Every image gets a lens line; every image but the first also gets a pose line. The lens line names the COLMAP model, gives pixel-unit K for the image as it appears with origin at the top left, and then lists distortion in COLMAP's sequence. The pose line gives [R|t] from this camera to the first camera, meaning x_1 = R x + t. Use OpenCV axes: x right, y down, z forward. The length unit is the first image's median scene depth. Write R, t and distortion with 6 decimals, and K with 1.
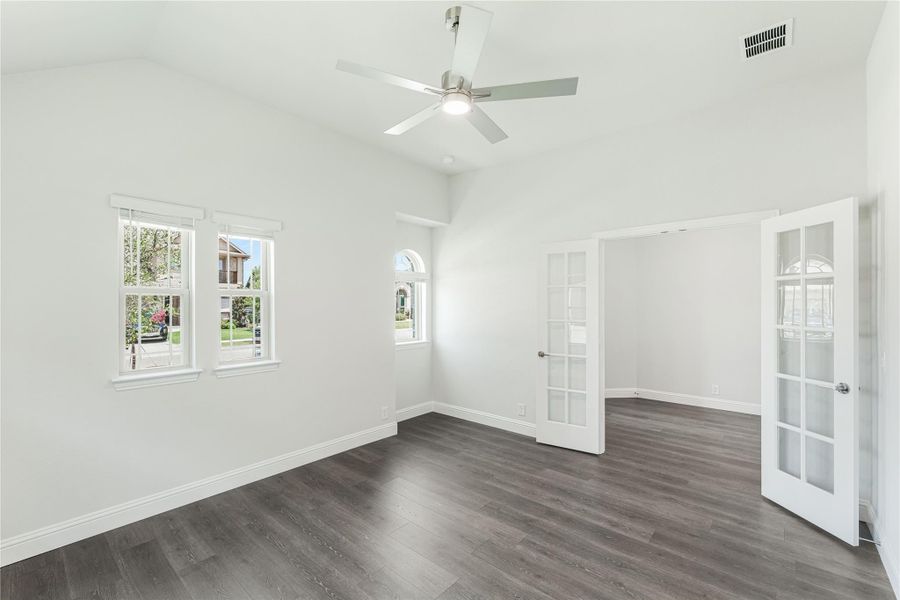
lens RADIAL K [[390.9, 0, 456.1], [0, 390.9, 302.1], [0, 0, 1]] dist [0.000712, 0.000063]
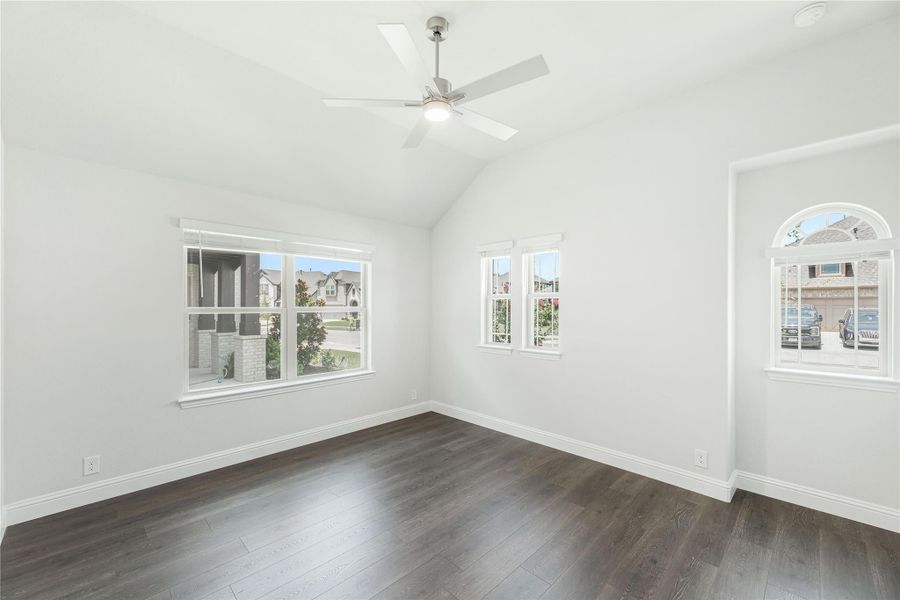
lens RADIAL K [[371.0, 0, 450.0], [0, 371.0, 300.0], [0, 0, 1]] dist [0.002709, 0.000102]
pose [[-0.097844, -0.011696, -0.995133, 0.677672], [0.004321, 0.999917, -0.012177, 0.003951], [0.995192, -0.005491, -0.097785, 0.779347]]
